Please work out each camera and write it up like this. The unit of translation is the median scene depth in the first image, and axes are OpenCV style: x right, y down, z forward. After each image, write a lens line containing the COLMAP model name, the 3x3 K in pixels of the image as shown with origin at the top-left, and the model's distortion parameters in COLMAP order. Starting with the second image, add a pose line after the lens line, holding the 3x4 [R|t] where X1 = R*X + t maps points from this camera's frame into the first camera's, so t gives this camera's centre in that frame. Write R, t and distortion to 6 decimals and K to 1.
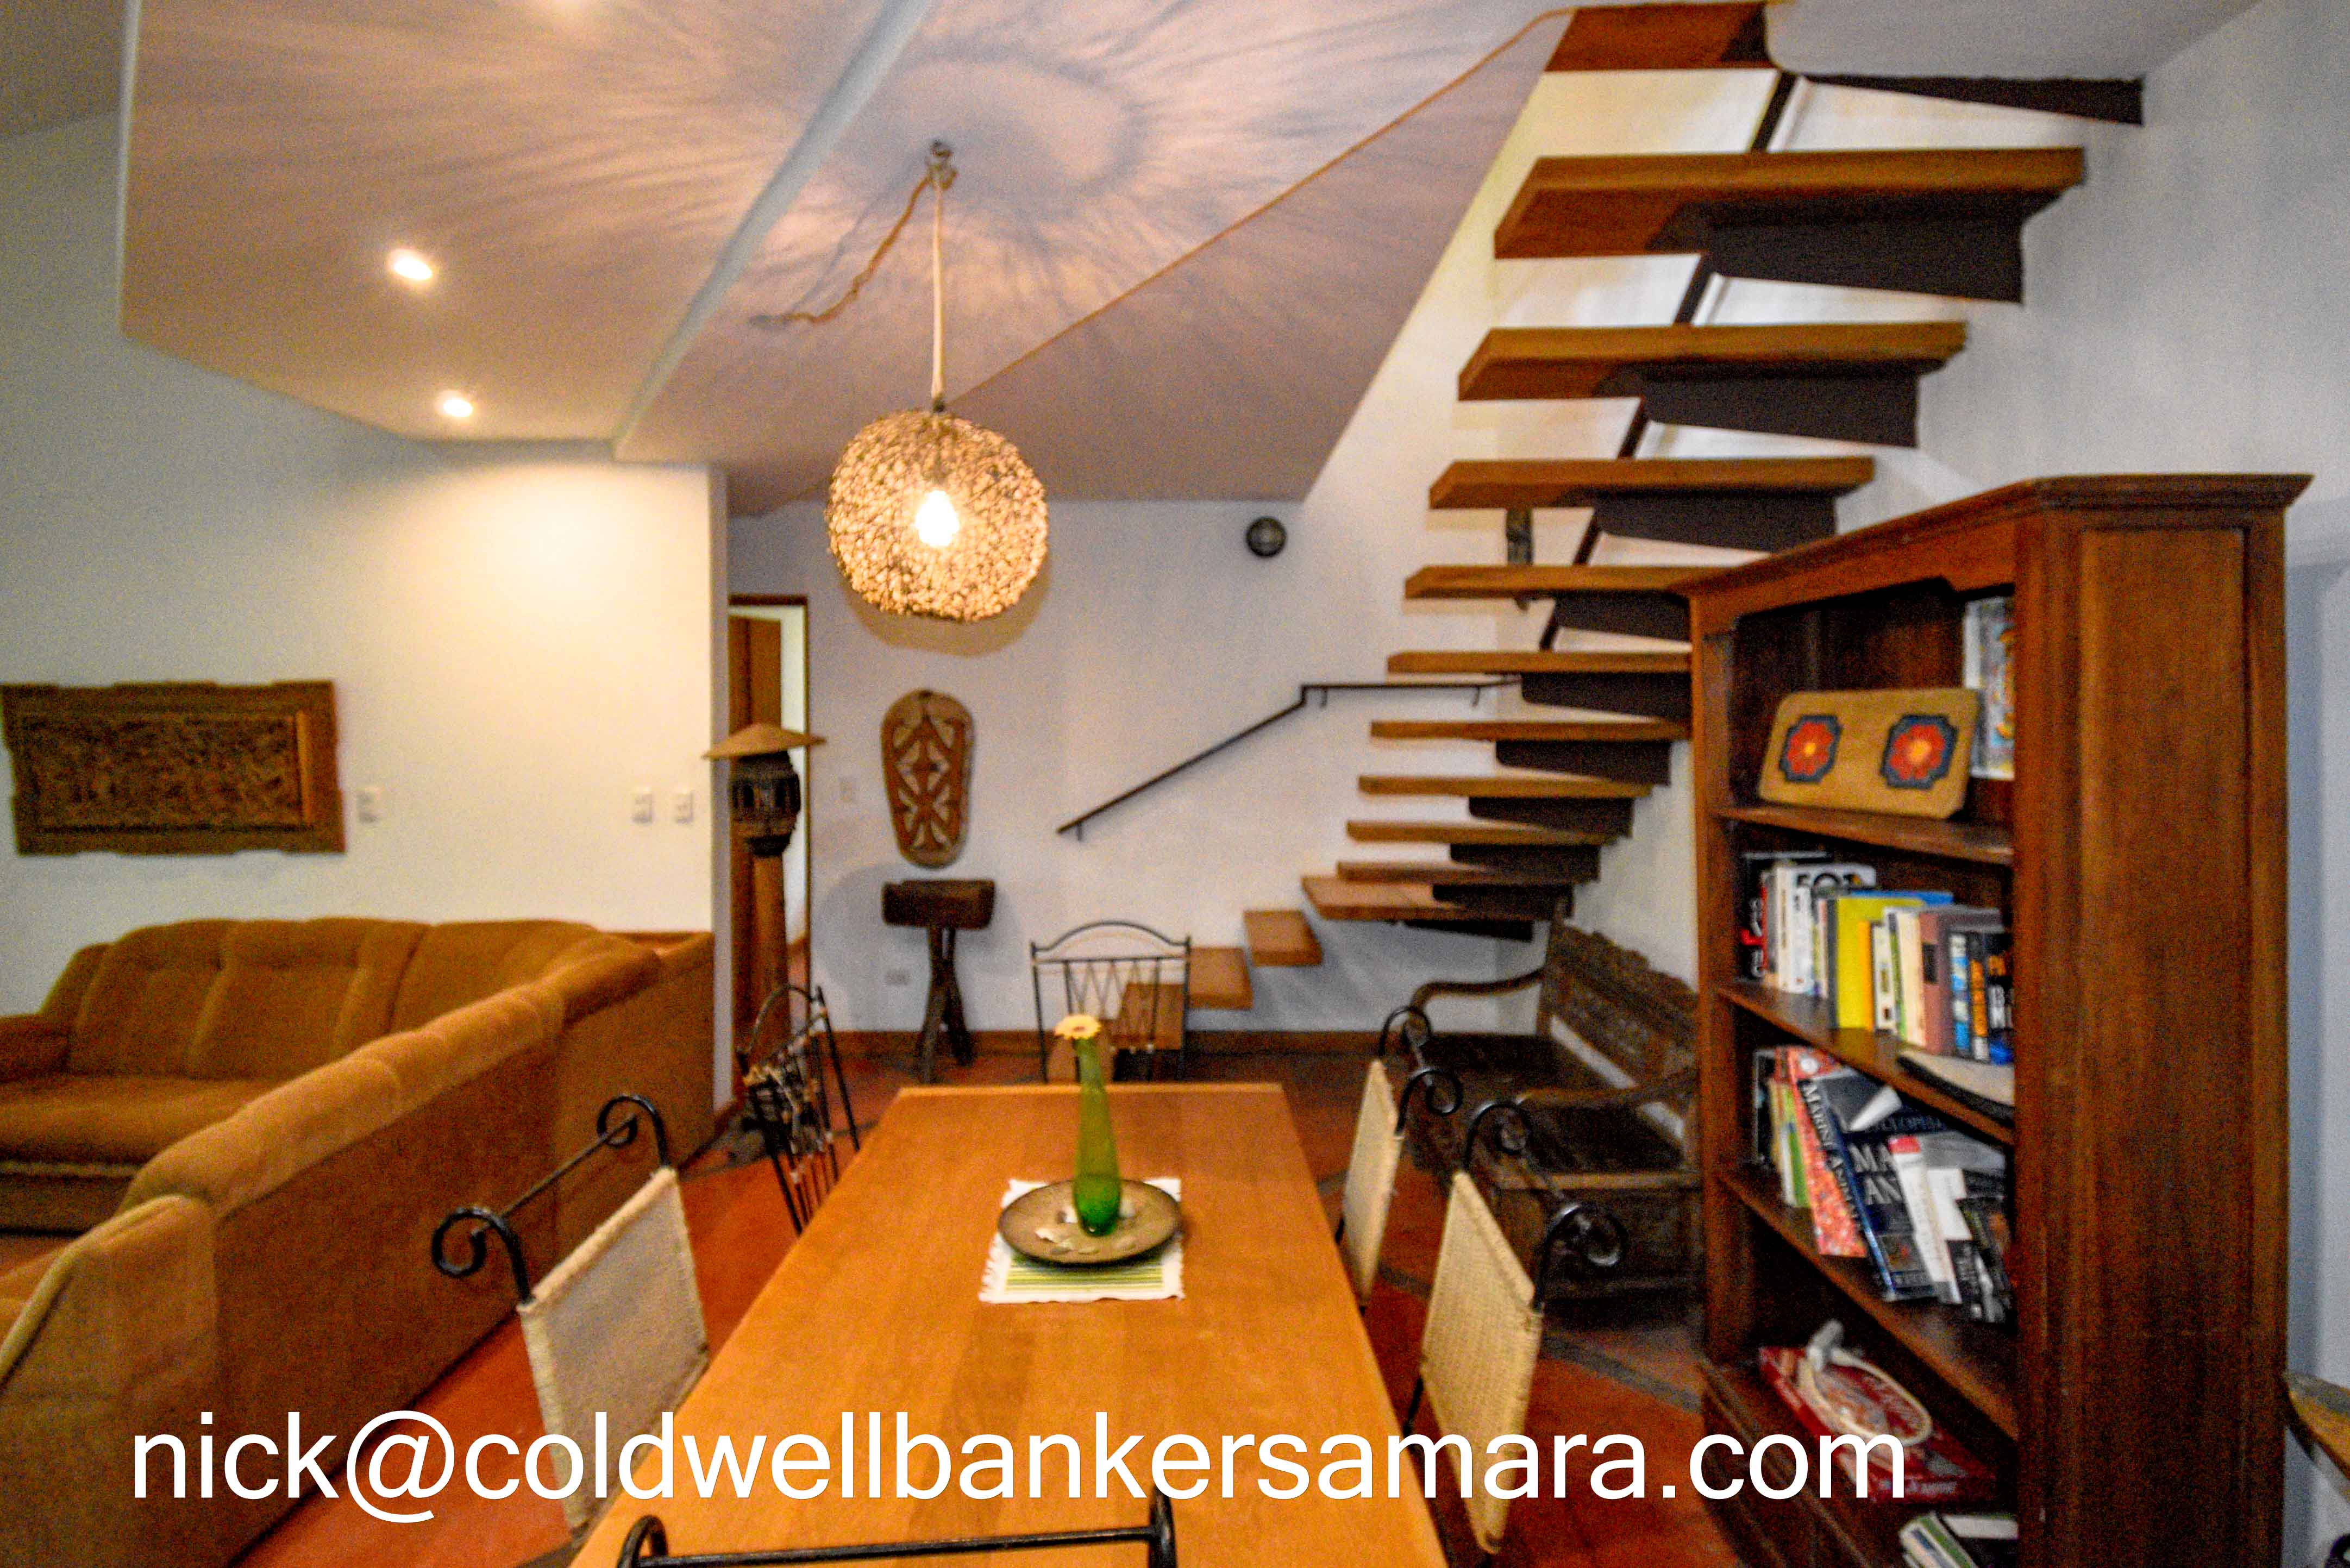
lens RADIAL K [[1115.9, 0, 1064.2], [0, 1115.9, 788.3], [0, 0, 1]] dist [0.036255, -0.020296]
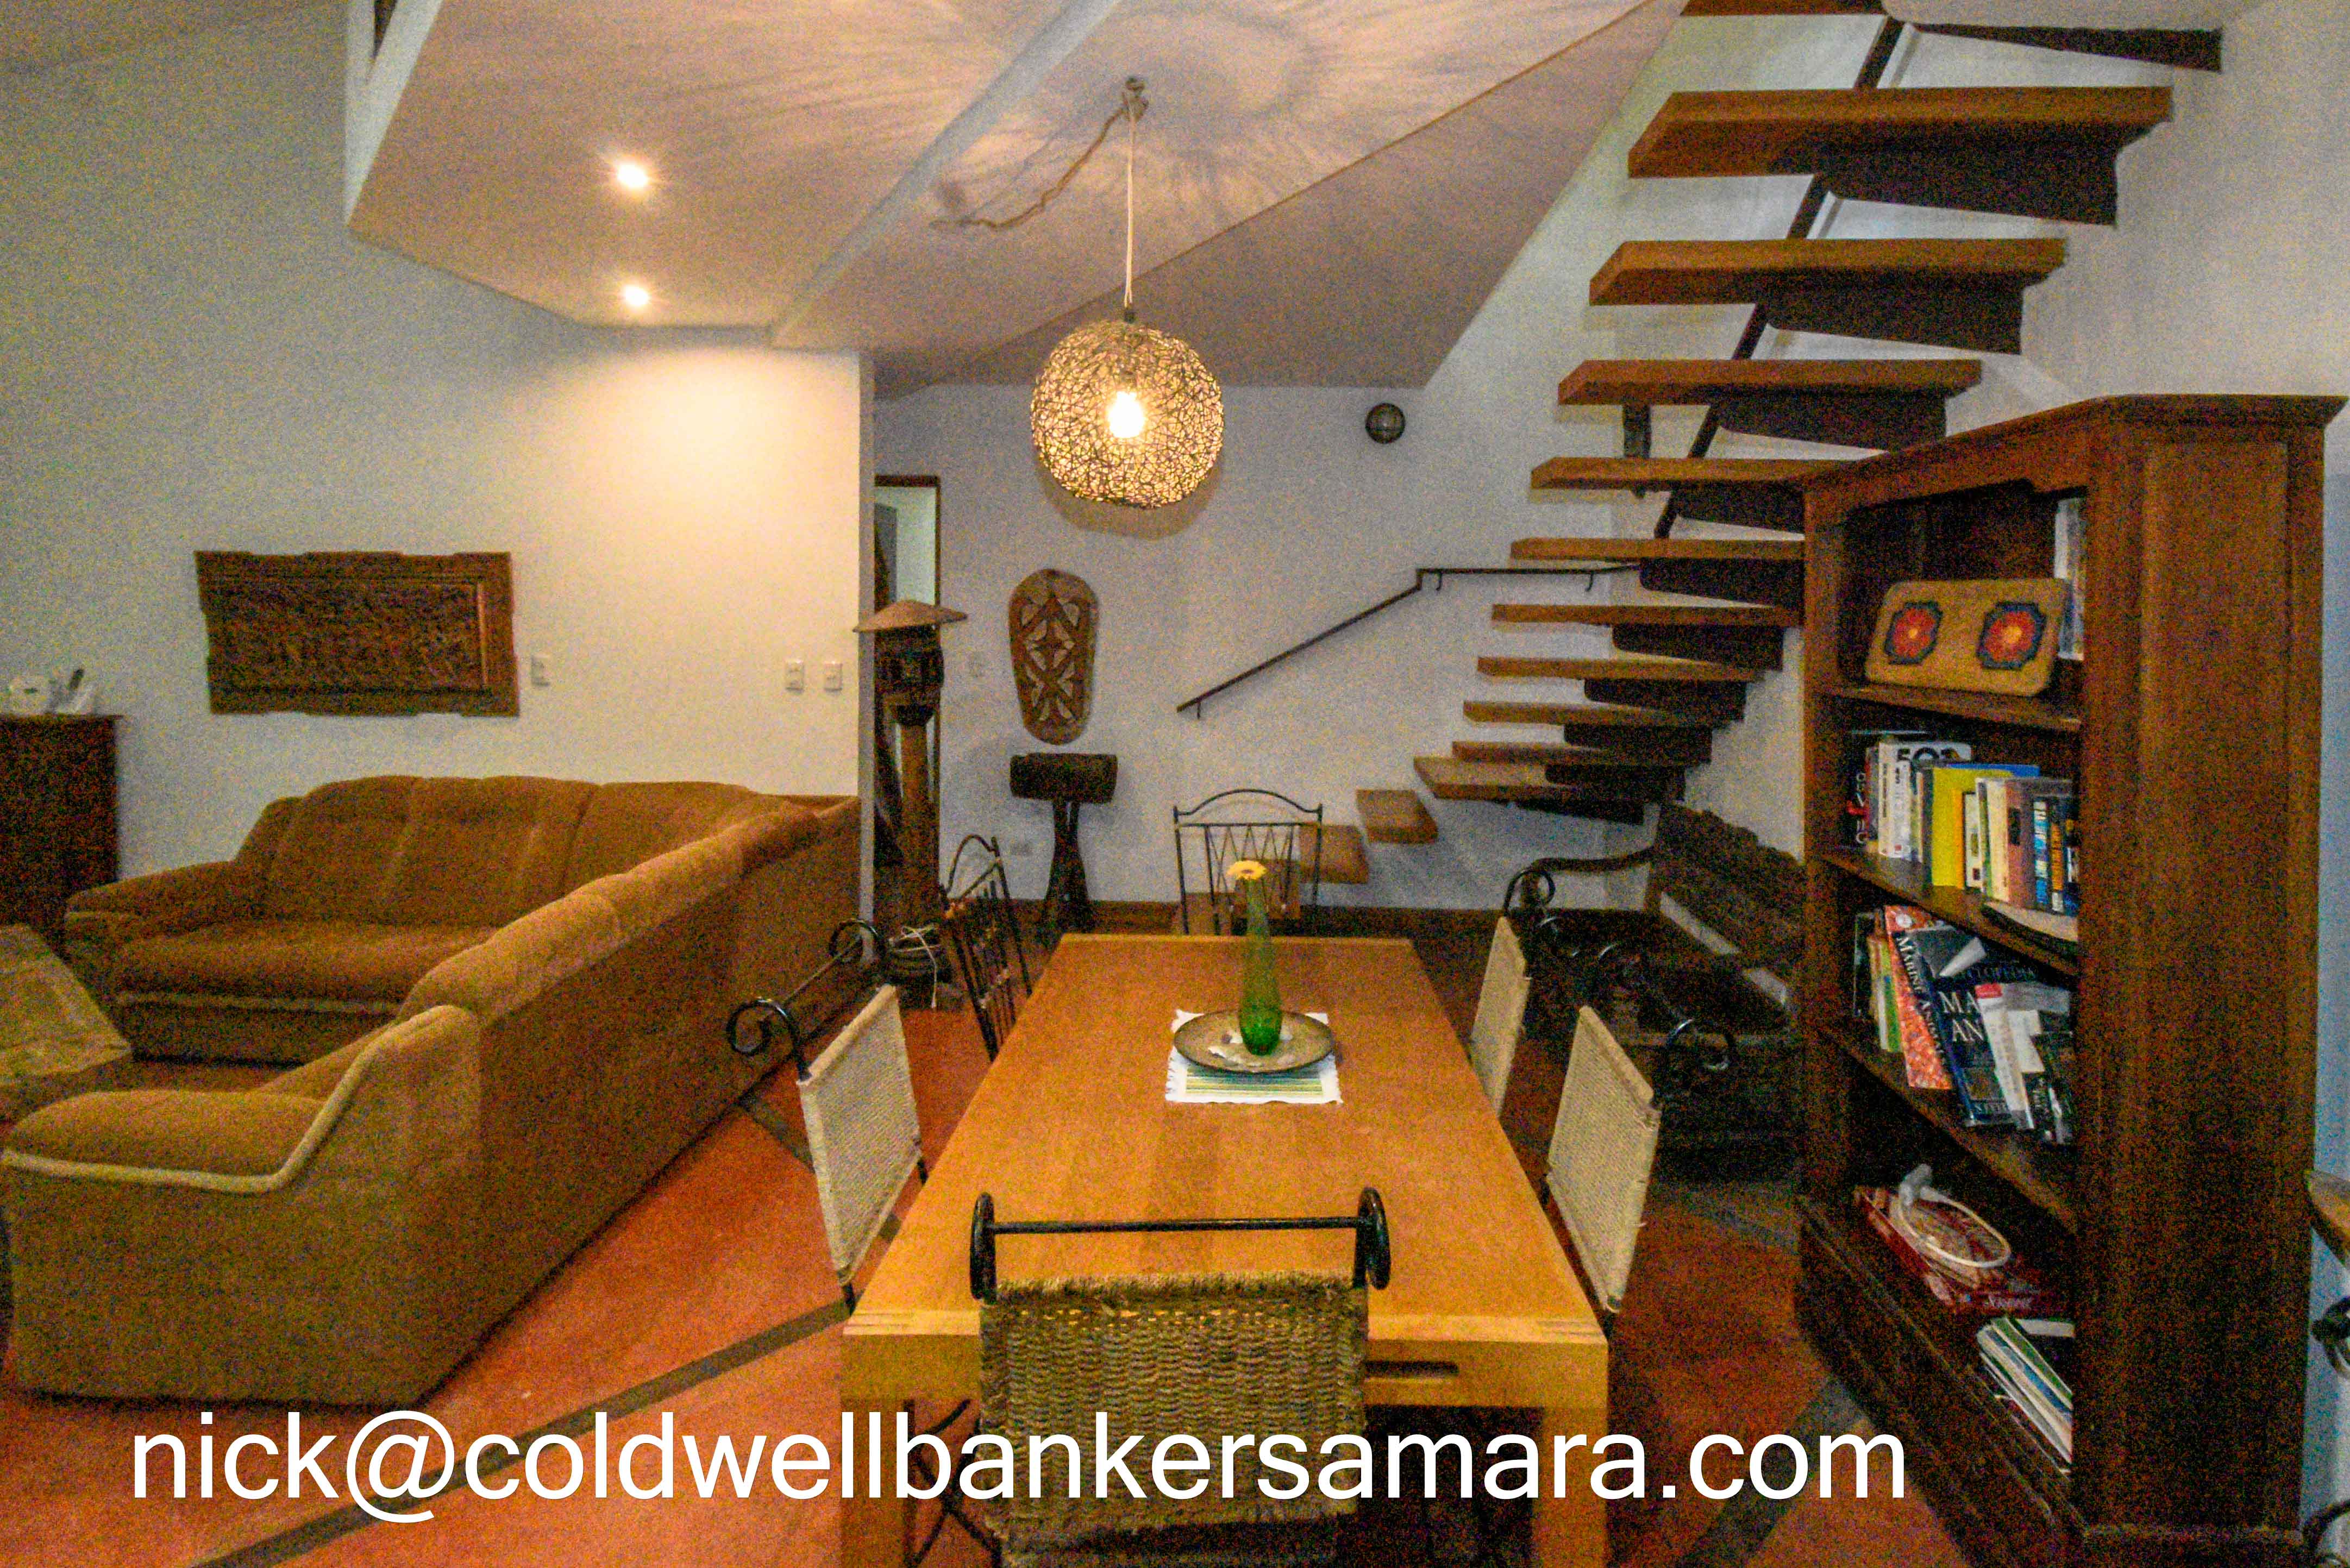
lens RADIAL K [[1145.1, 0, 1140.0], [0, 1145.1, 684.1], [0, 0, 1]] dist [0.044105, -0.028532]
pose [[0.999826, 0.014104, -0.012236, -0.064298], [-0.013982, 0.999853, 0.009957, 0.012851], [0.012375, -0.009784, 0.999876, -0.119705]]
